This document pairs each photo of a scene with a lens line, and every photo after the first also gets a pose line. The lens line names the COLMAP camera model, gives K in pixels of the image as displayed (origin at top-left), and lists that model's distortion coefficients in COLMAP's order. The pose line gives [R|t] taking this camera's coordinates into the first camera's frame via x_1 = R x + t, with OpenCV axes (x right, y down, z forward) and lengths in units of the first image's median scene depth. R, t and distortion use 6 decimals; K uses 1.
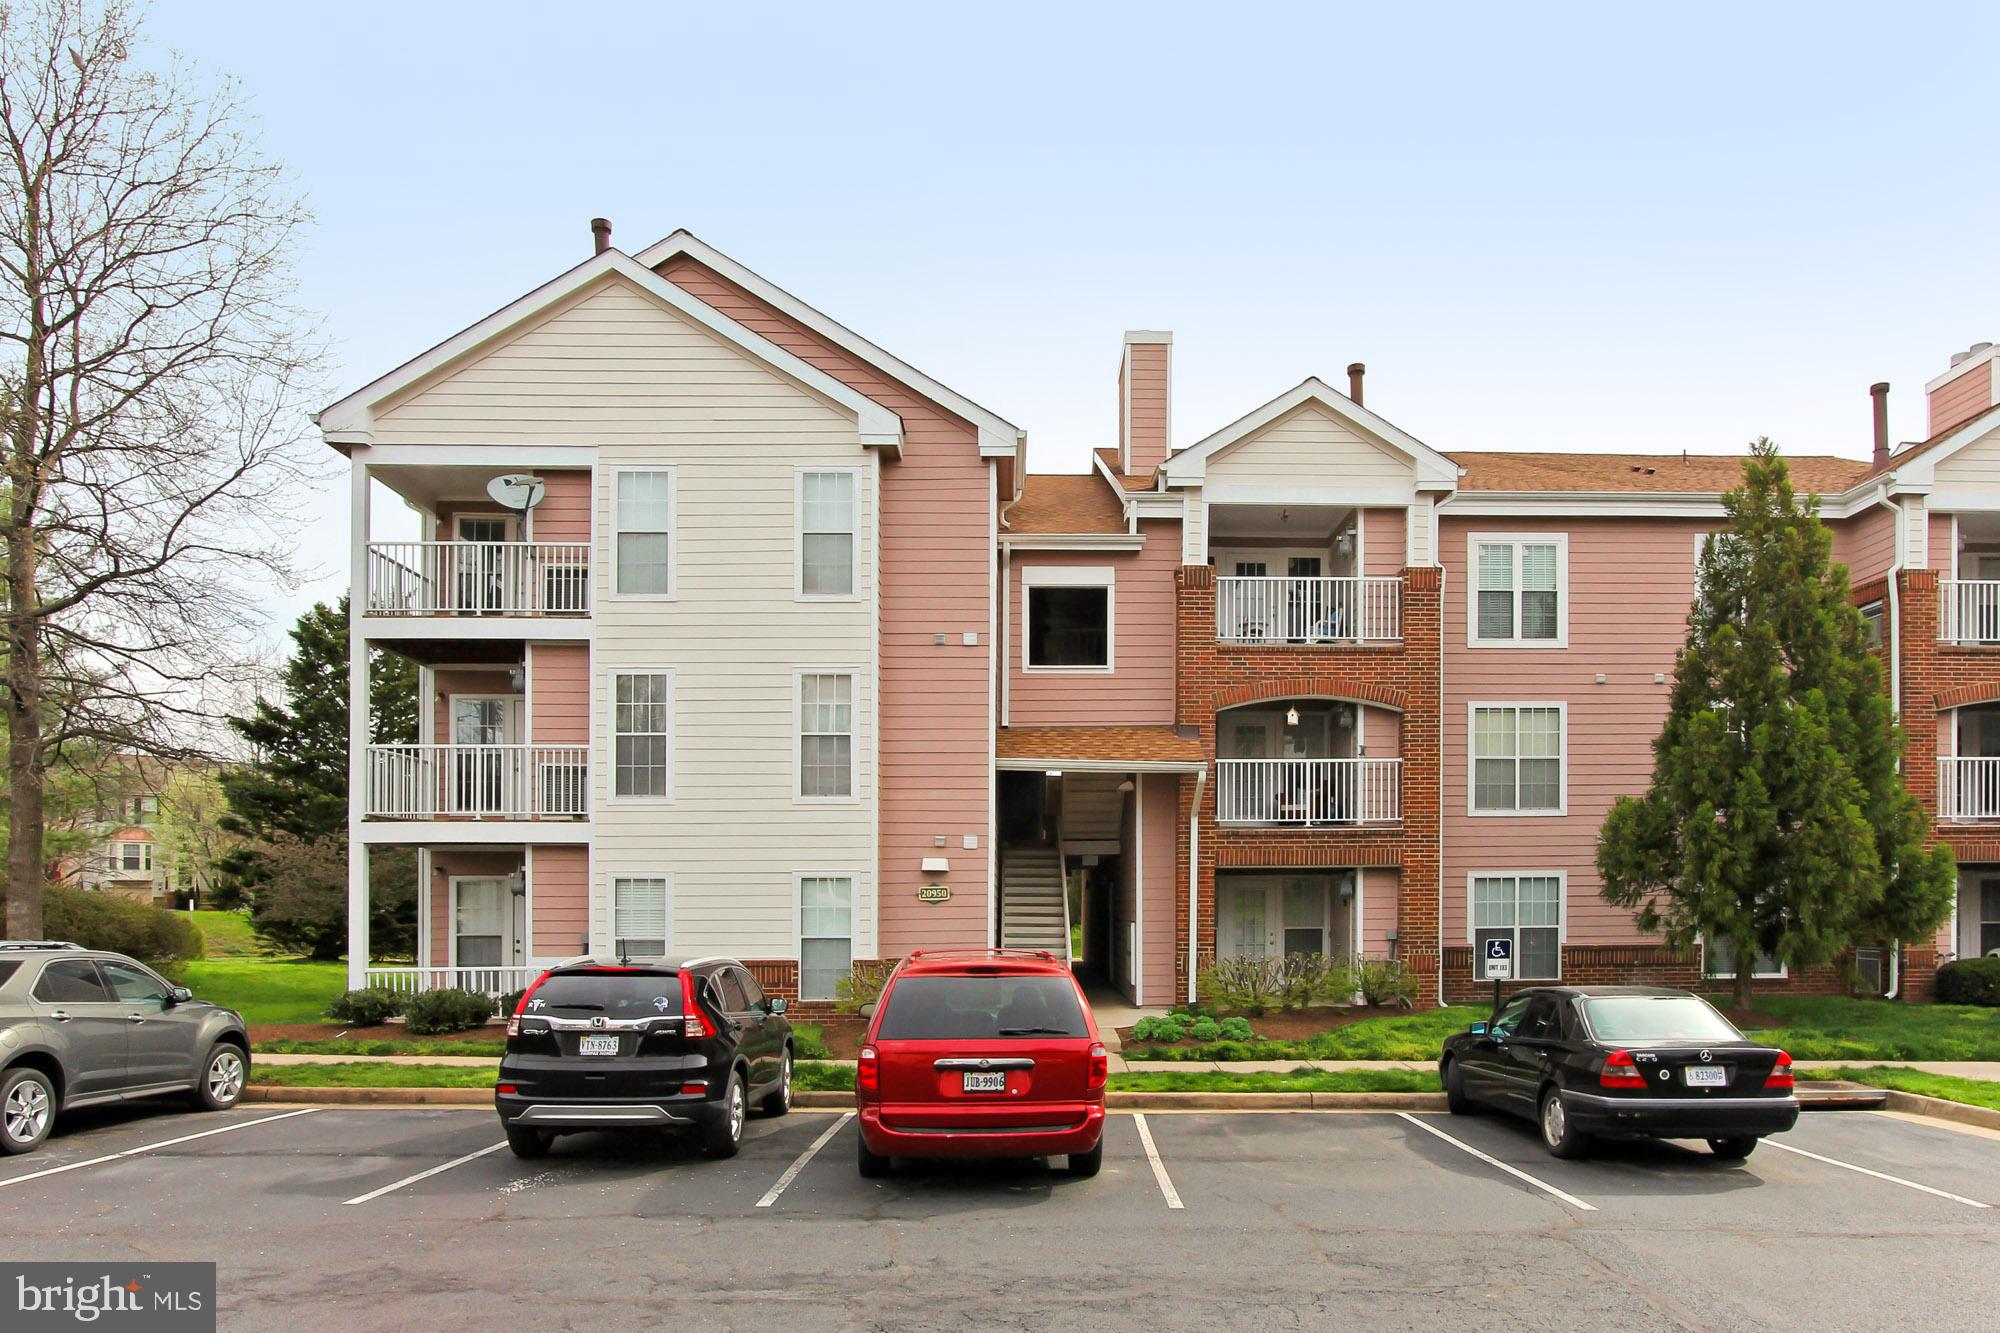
lens RADIAL K [[1348.8, 0, 1044.8], [0, 1348.8, 810.3], [0, 0, 1]] dist [-0.020119, 0.005398]
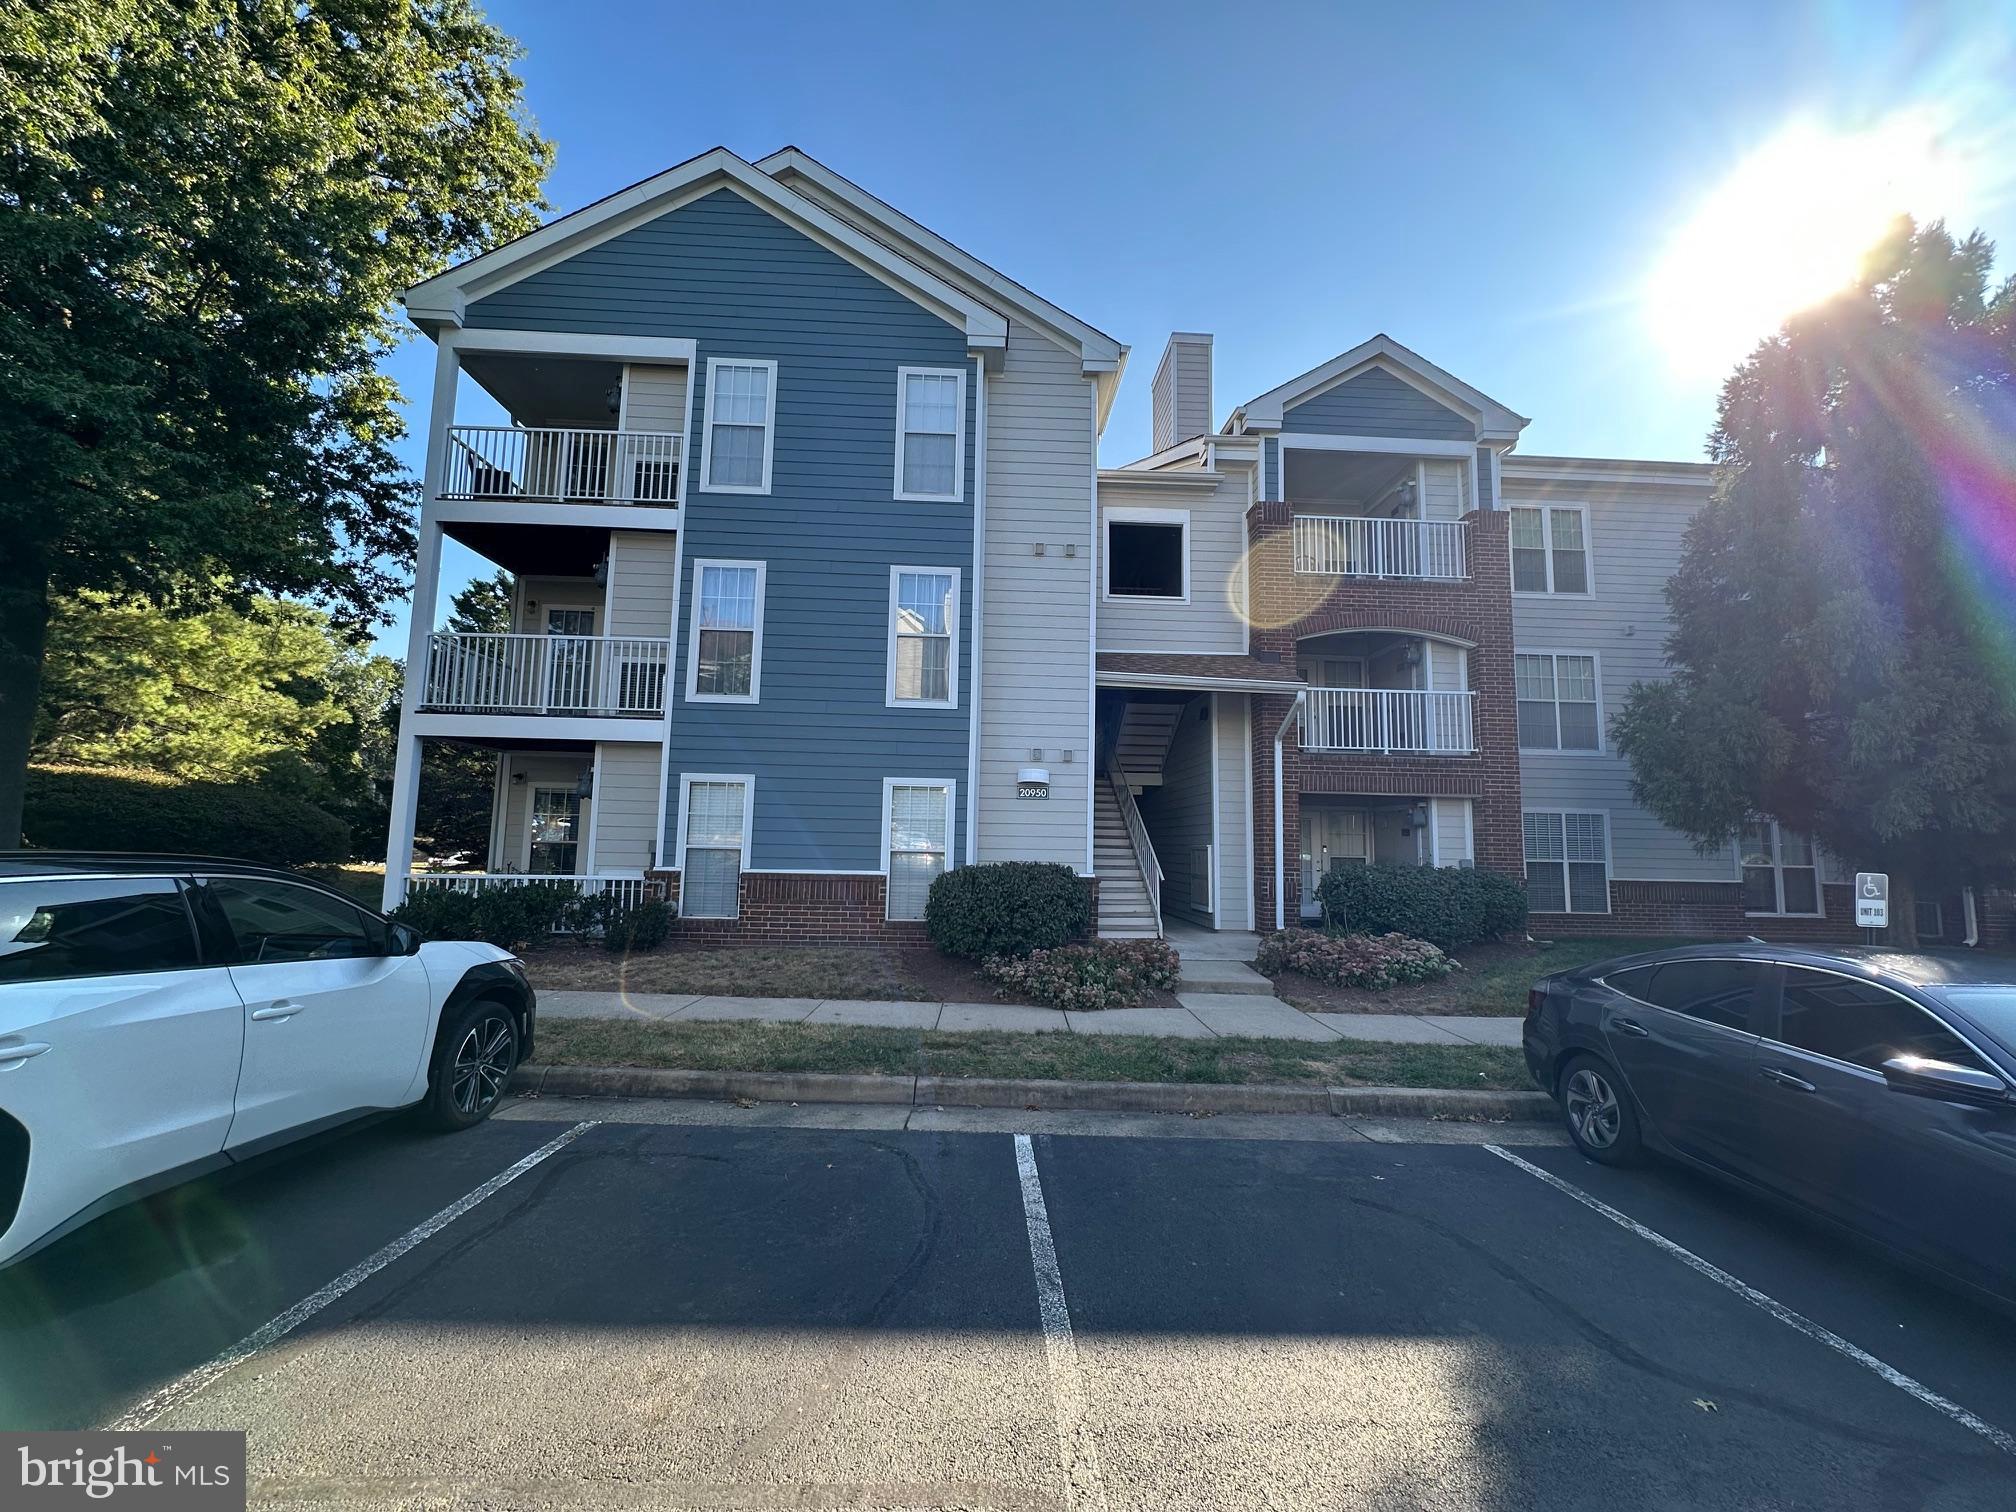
lens RADIAL K [[794.9, 0, 999.3], [0, 794.9, 738.0], [0, 0, 1]] dist [-0.001836, 0.000072]
pose [[0.999453, 0.028800, 0.016238, -0.112809], [-0.027727, 0.997637, -0.062856, 0.048251], [-0.018010, 0.062371, 0.997891, 0.438528]]
